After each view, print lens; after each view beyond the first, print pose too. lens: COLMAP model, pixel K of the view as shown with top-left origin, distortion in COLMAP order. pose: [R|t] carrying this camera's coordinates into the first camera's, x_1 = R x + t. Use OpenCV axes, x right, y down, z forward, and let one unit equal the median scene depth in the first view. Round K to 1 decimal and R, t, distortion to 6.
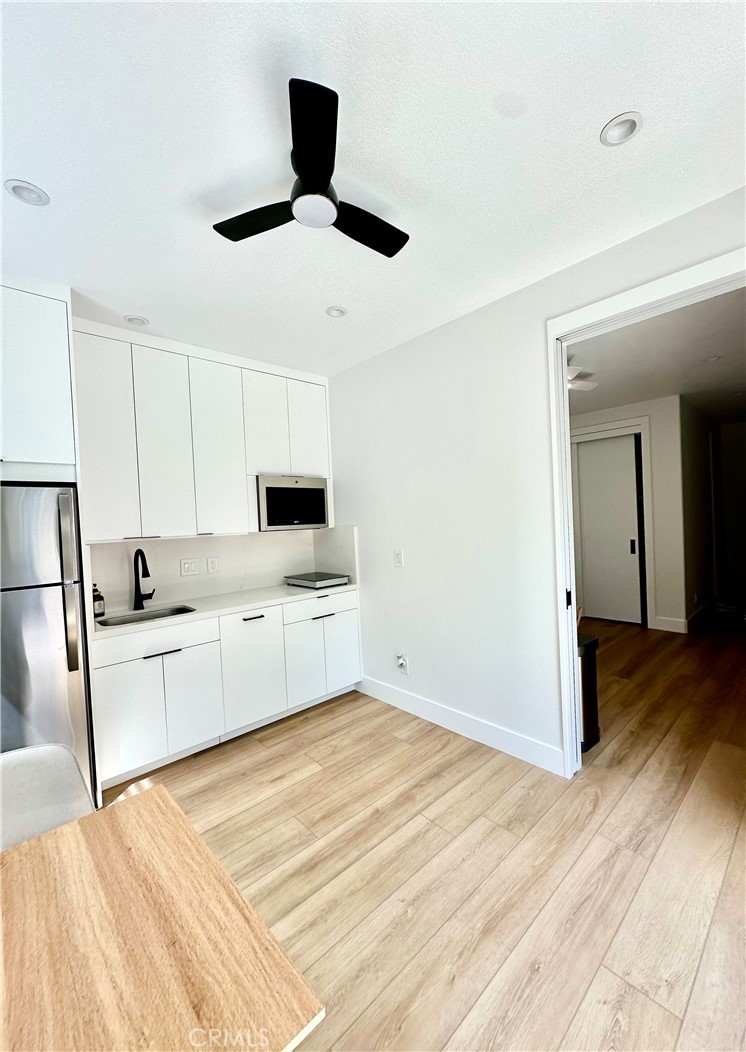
lens RADIAL K [[415.7, 0, 390.7], [0, 415.7, 525.4], [0, 0, 1]] dist [-0.005171, 0.000571]
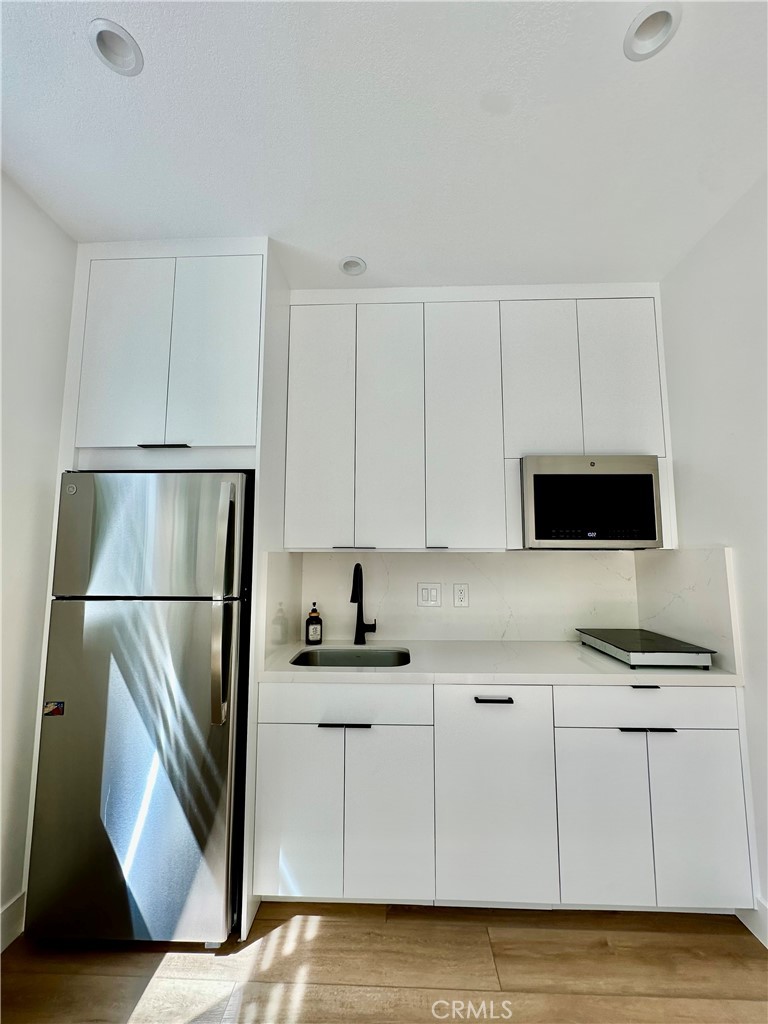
lens RADIAL K [[408.5, 0, 390.2], [0, 408.5, 511.7], [0, 0, 1]] dist [-0.004630, 0.000723]
pose [[0.699885, -0.029084, -0.713663, -0.031055], [-0.044182, 0.995494, -0.083900, 0.024006], [0.712887, 0.090251, 0.695447, 0.536951]]
